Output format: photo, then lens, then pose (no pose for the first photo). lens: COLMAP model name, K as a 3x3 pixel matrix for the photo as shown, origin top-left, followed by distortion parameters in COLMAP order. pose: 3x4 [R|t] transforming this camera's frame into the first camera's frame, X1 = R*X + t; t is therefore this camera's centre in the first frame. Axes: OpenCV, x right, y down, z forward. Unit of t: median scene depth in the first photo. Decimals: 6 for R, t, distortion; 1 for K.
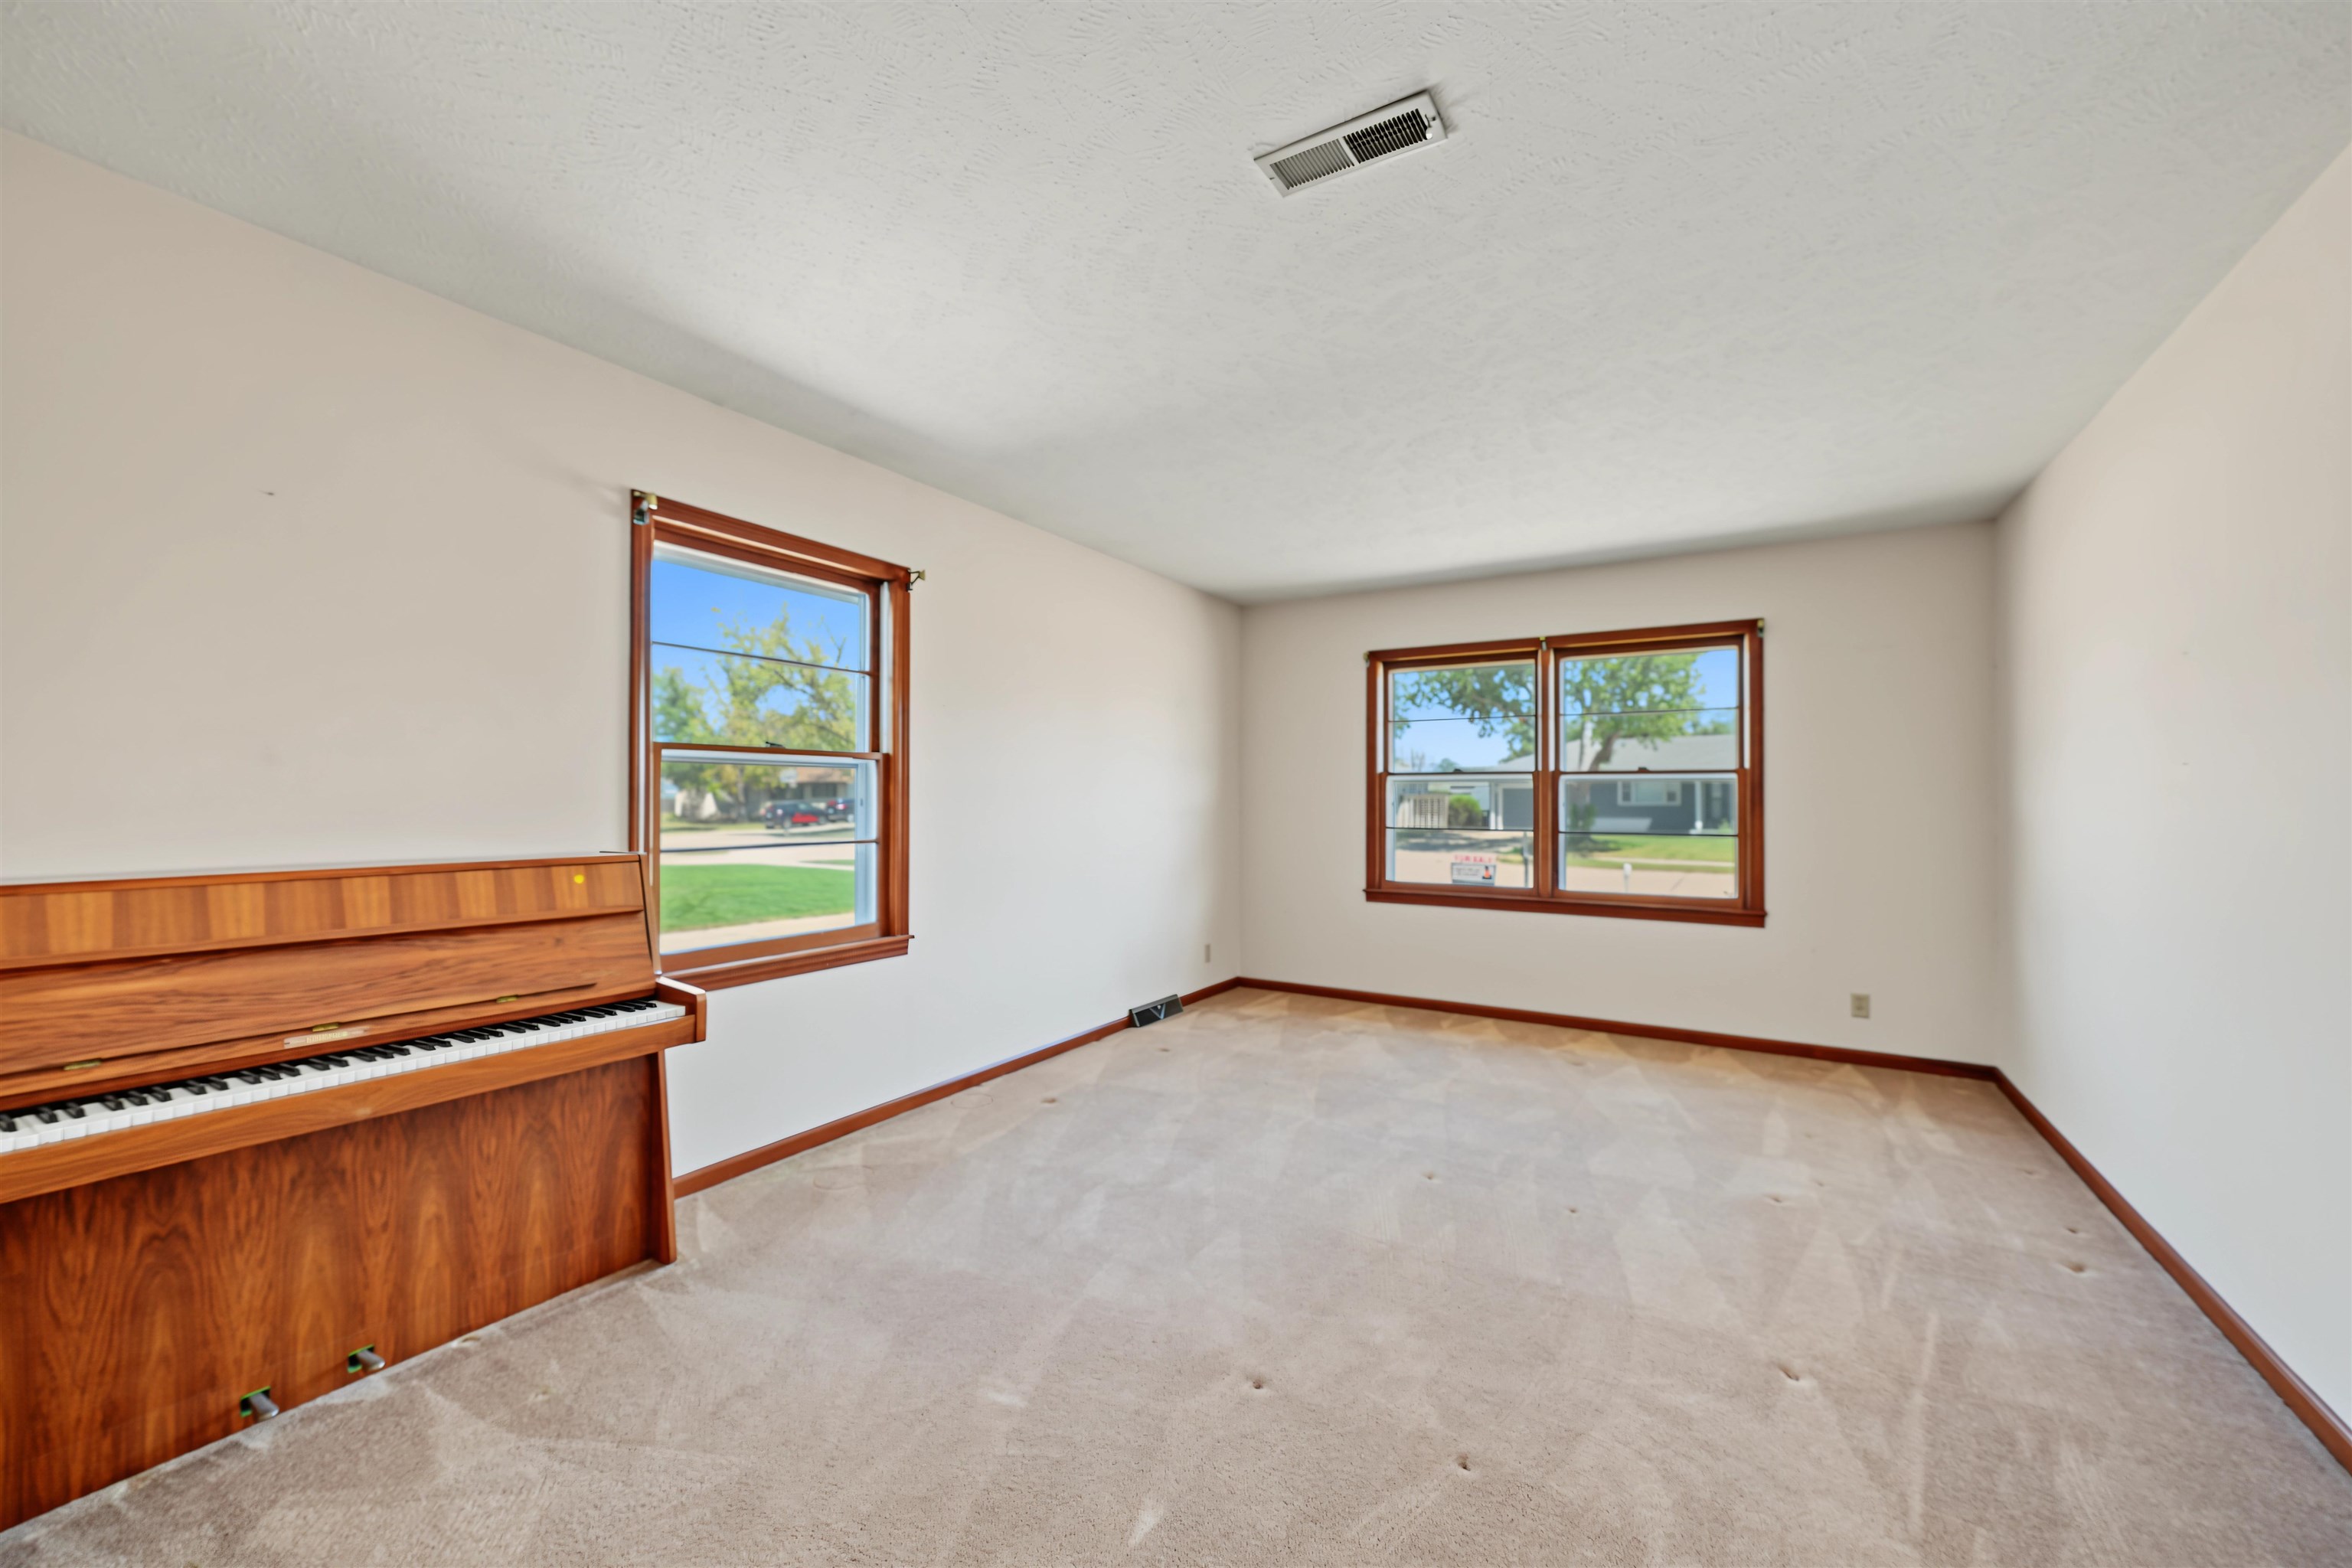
lens RADIAL K [[921.6, 0, 1180.5], [0, 921.6, 787.3], [0, 0, 1]] dist [-0.000549, 0.000338]
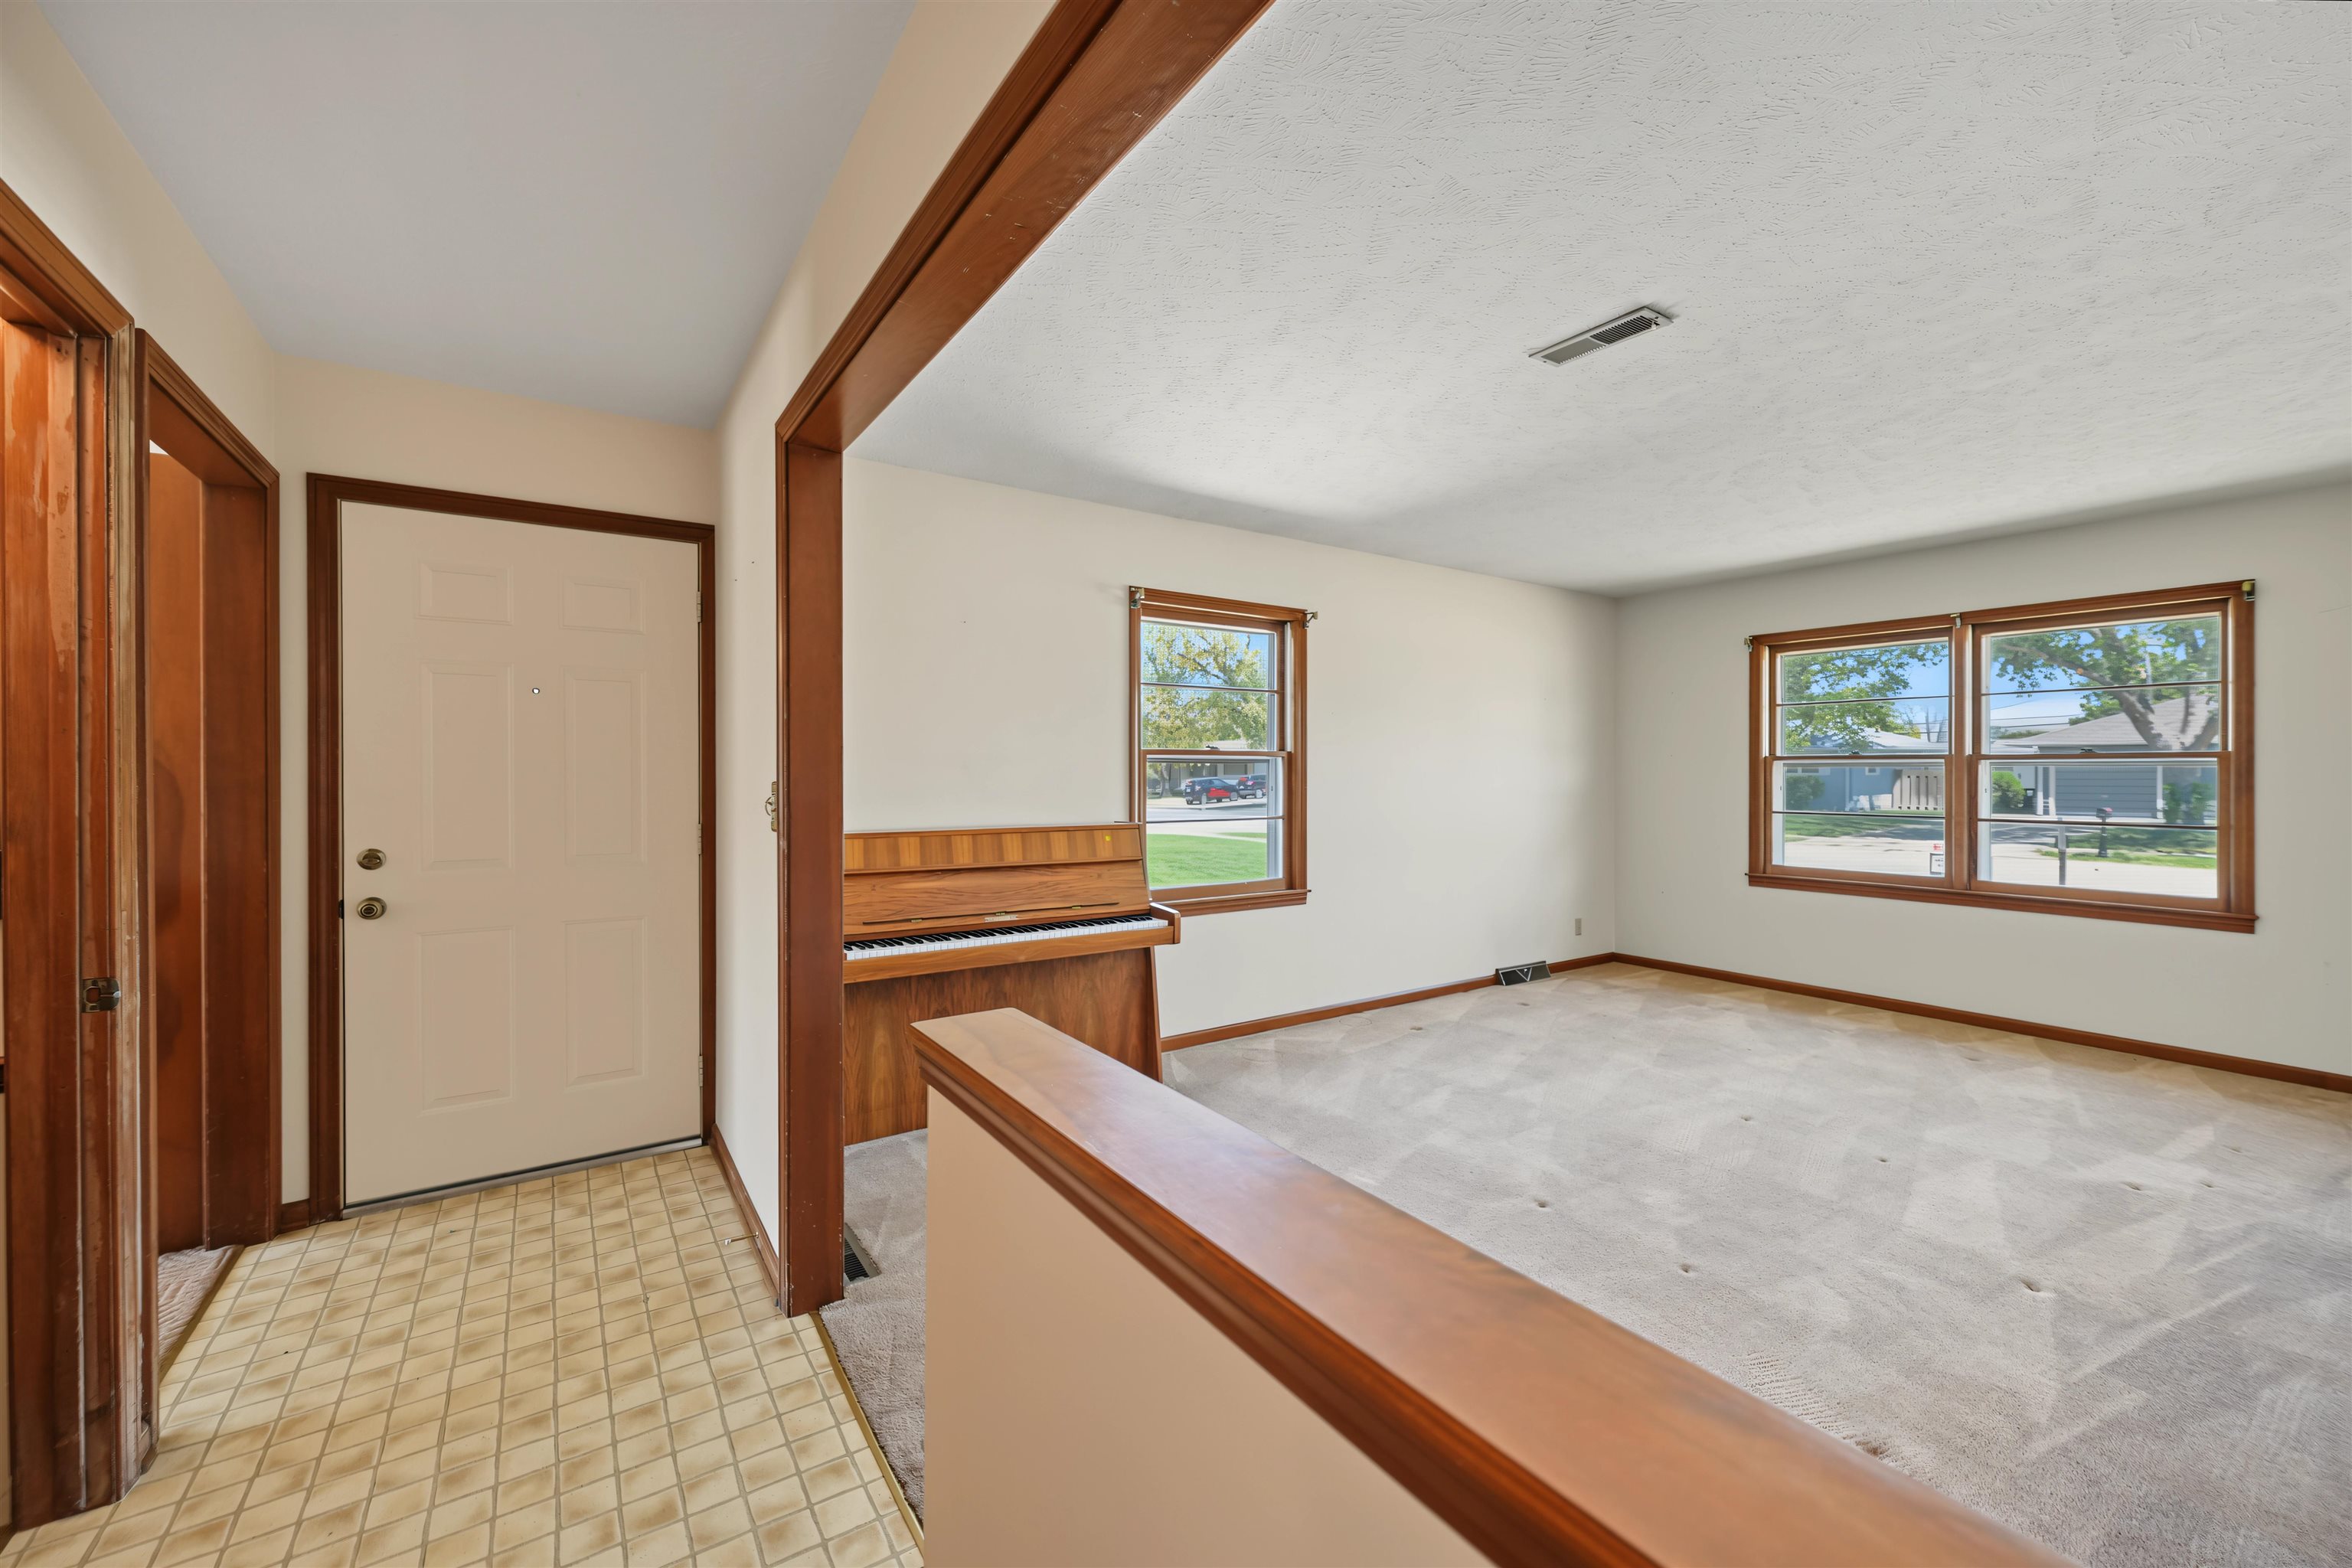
lens RADIAL K [[921.6, 0, 1176.9], [0, 921.6, 782.5], [0, 0, 1]] dist [-0.000549, 0.000338]
pose [[0.908091, 0.001293, -0.418772, 0.104479], [0.007305, 0.999794, 0.018926, -0.021924], [0.418710, -0.020245, 0.907894, -0.321432]]
